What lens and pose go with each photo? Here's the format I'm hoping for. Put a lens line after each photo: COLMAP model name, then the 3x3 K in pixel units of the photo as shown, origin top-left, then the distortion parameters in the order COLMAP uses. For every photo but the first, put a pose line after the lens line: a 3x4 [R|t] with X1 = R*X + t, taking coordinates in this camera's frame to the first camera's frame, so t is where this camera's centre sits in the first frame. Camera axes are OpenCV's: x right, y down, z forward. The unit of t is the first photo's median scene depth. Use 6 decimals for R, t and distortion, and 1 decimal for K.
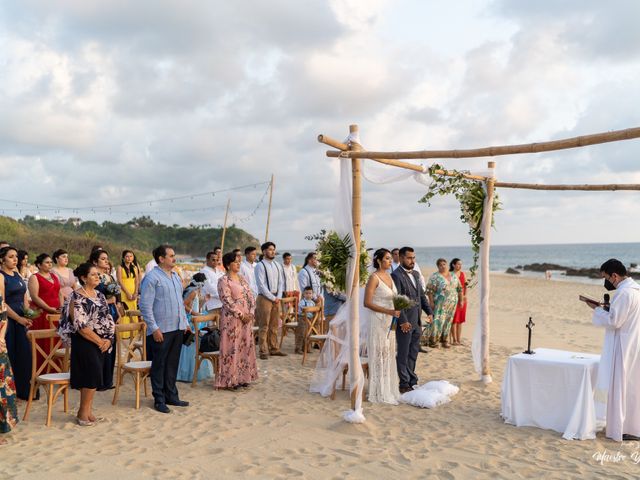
lens RADIAL K [[1167.8, 0, 320.0], [0, 1167.8, 240.0], [0, 0, 1]] dist [-0.008816, -0.275873]
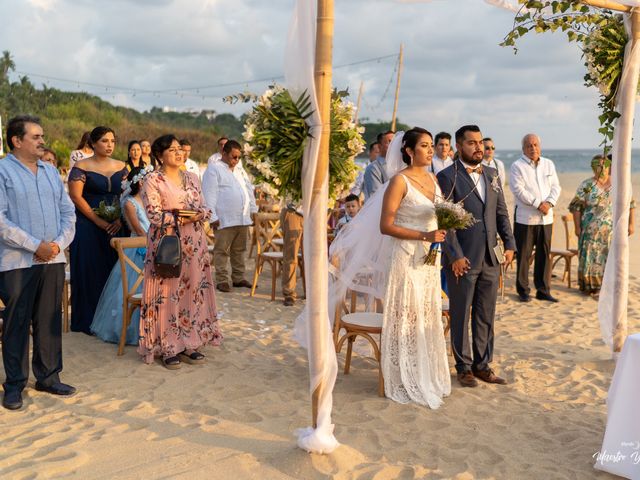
lens RADIAL K [[1167.8, 0, 320.0], [0, 1167.8, 240.0], [0, 0, 1]] dist [-0.008816, -0.275873]
pose [[0.977850, 0.025534, -0.207746, 0.122486], [-0.009017, 0.996749, 0.080066, 0.016619], [0.209115, -0.076419, 0.974901, 0.436094]]
